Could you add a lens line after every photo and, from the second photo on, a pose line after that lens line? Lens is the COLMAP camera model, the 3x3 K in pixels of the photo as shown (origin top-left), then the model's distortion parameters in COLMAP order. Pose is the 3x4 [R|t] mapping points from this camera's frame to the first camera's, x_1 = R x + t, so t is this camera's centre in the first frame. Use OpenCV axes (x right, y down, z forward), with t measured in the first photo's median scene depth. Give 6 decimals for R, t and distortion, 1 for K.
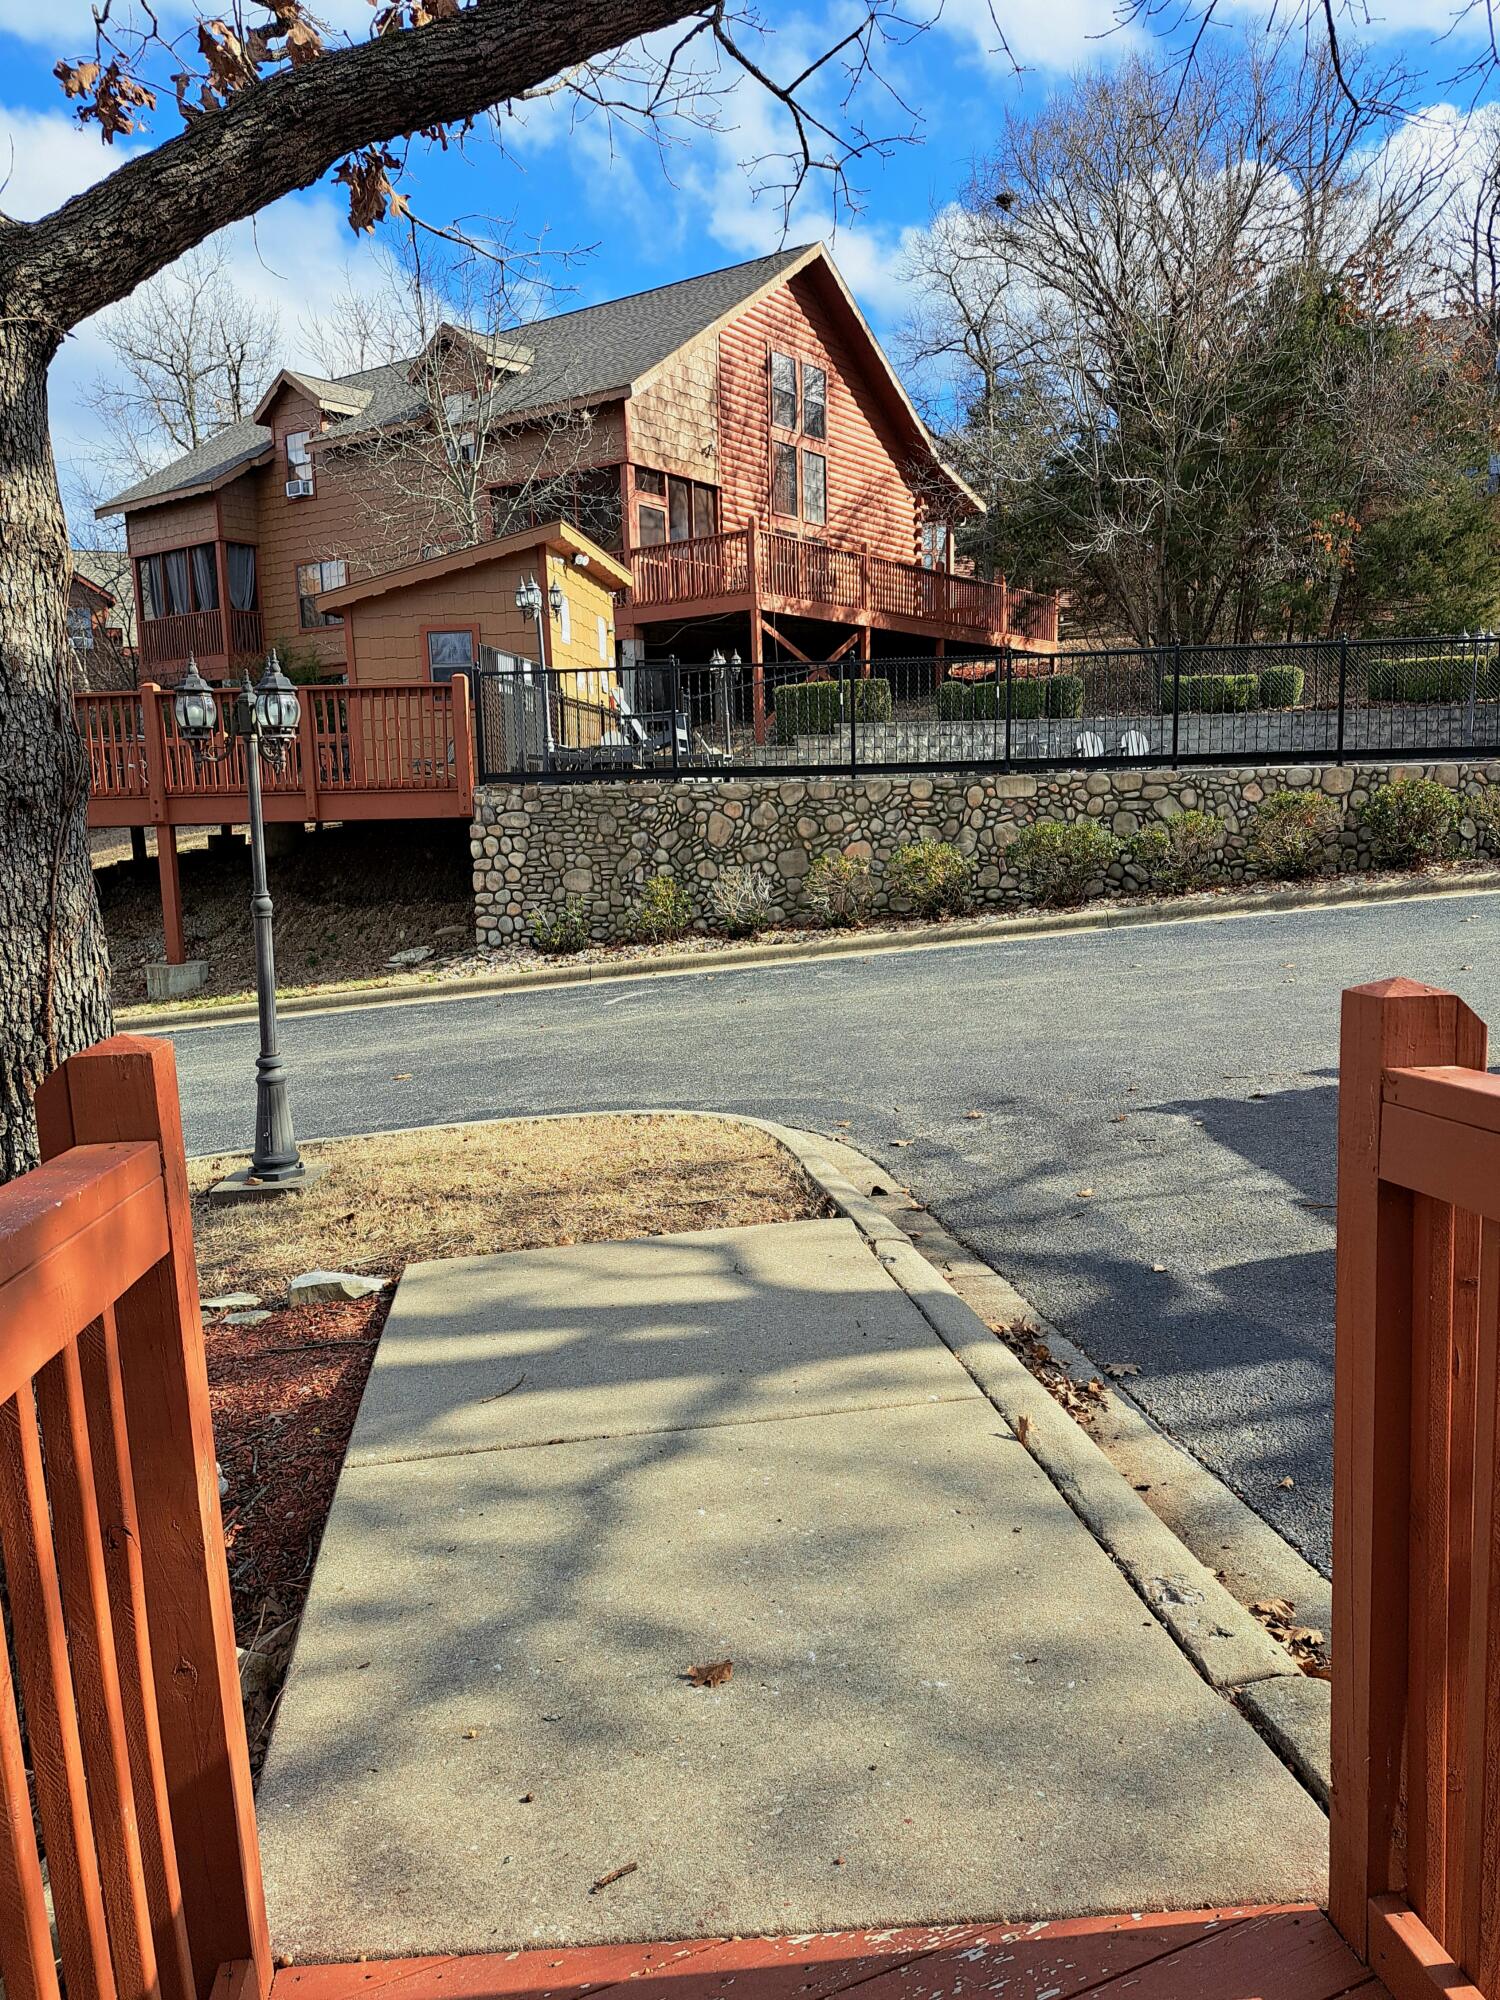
lens RADIAL K [[1414.6, 0, 790.4], [0, 1414.6, 997.3], [0, 0, 1]] dist [0.134794, -0.216590]
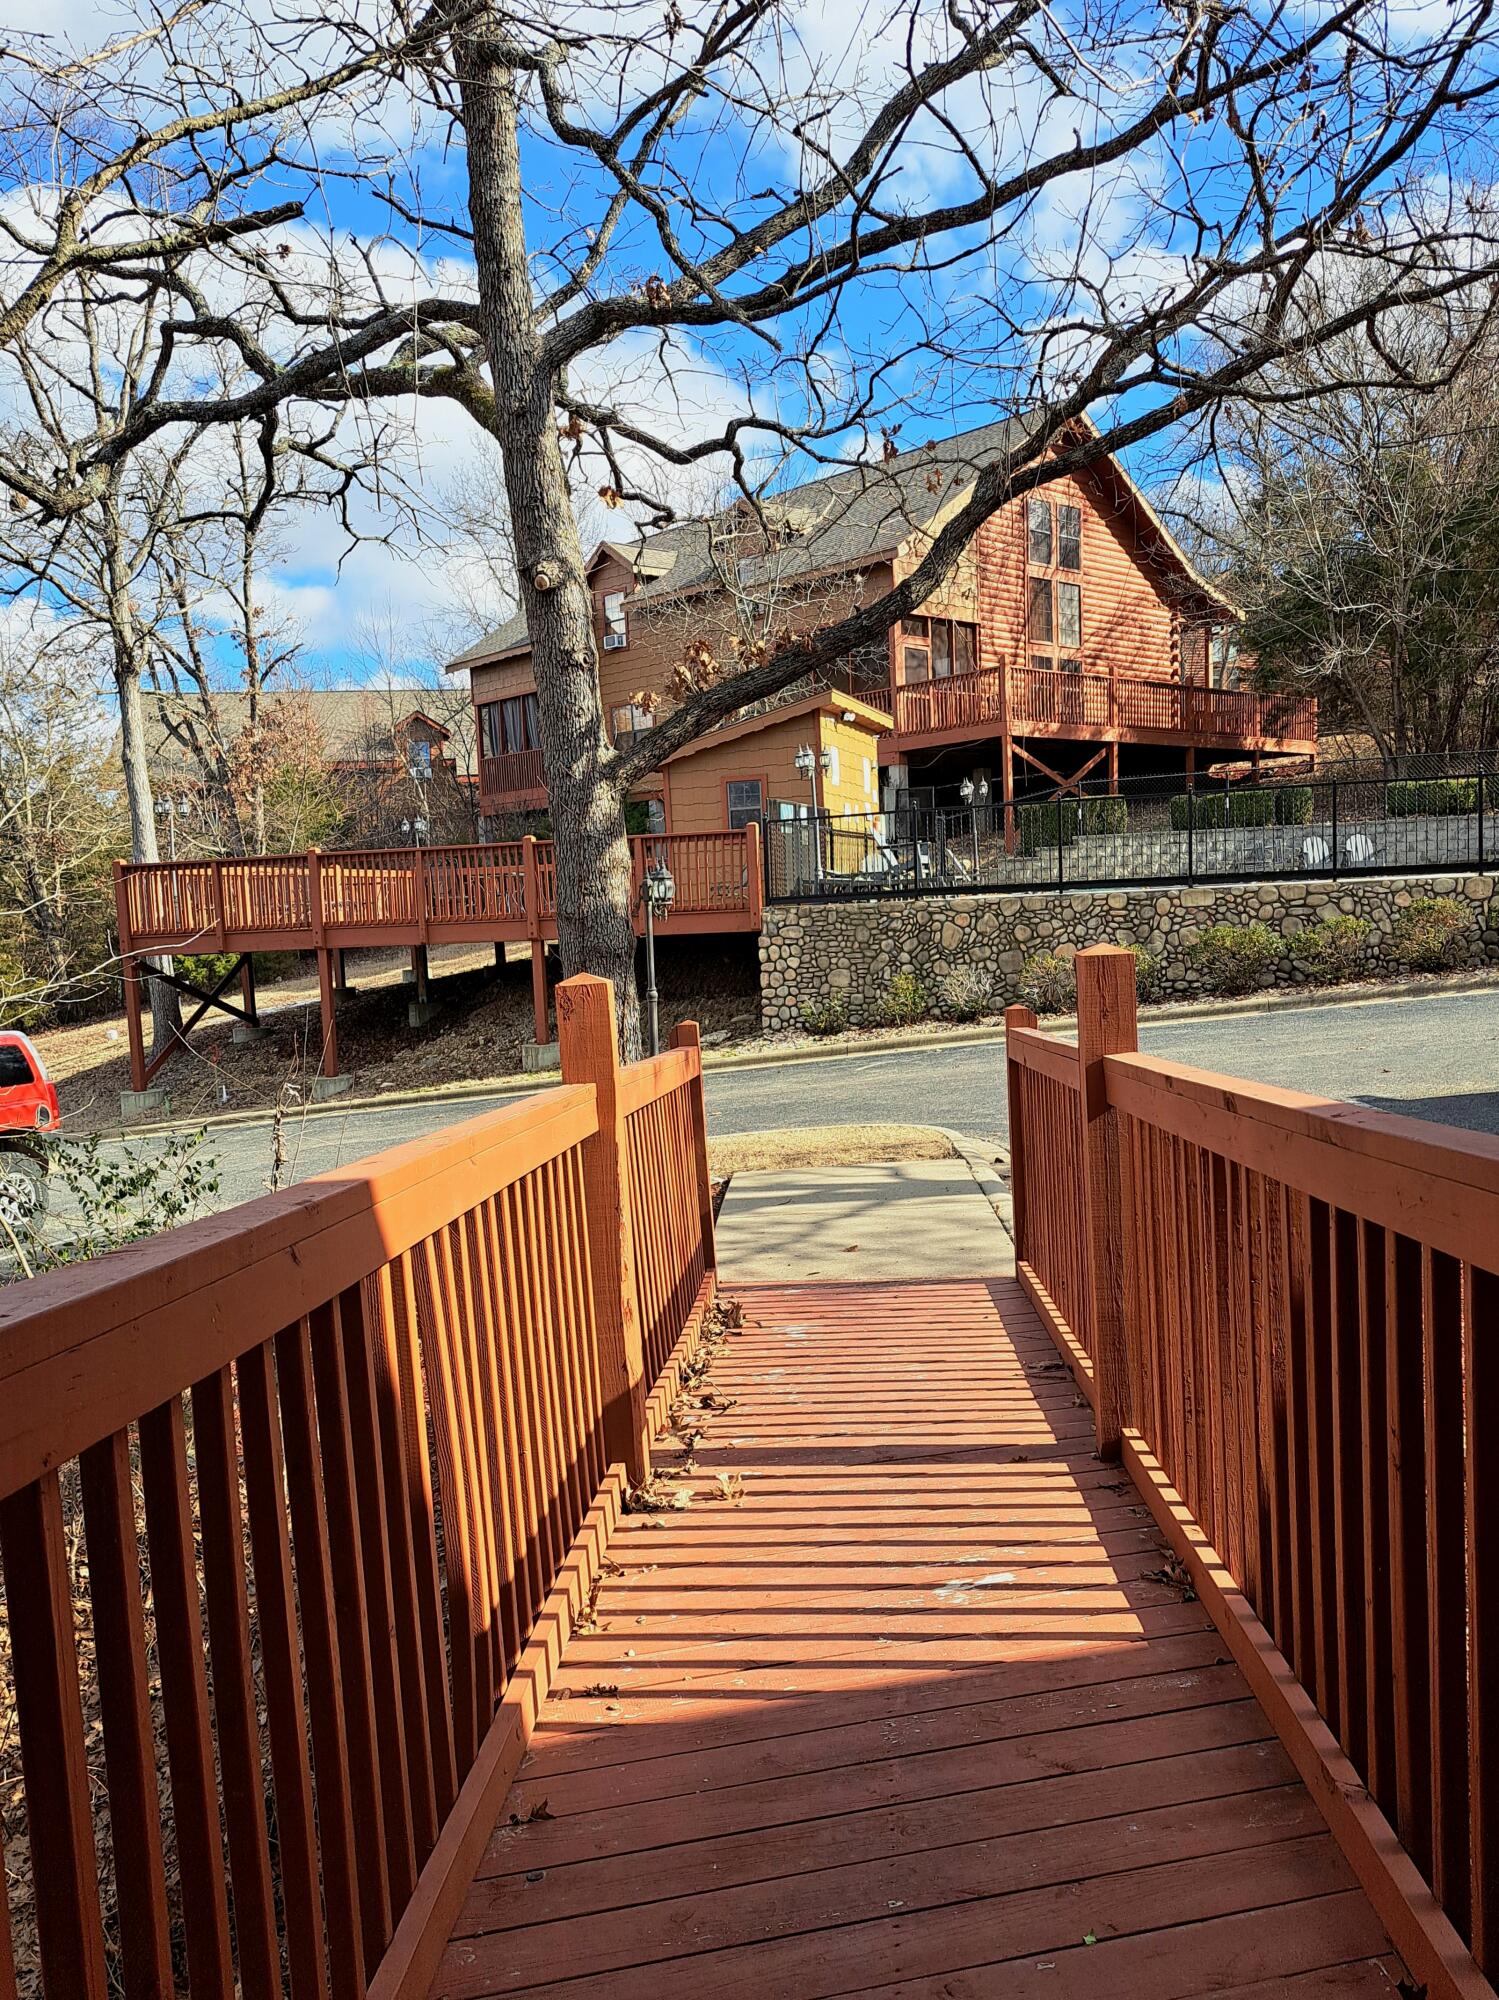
lens RADIAL K [[1414.6, 0, 789.9], [0, 1414.6, 997.3], [0, 0, 1]] dist [0.134794, -0.216590]
pose [[0.981188, -0.007505, -0.192907, 0.051285], [-0.005492, 0.997754, -0.066753, 0.020128], [0.192975, 0.066556, 0.978944, -0.251484]]
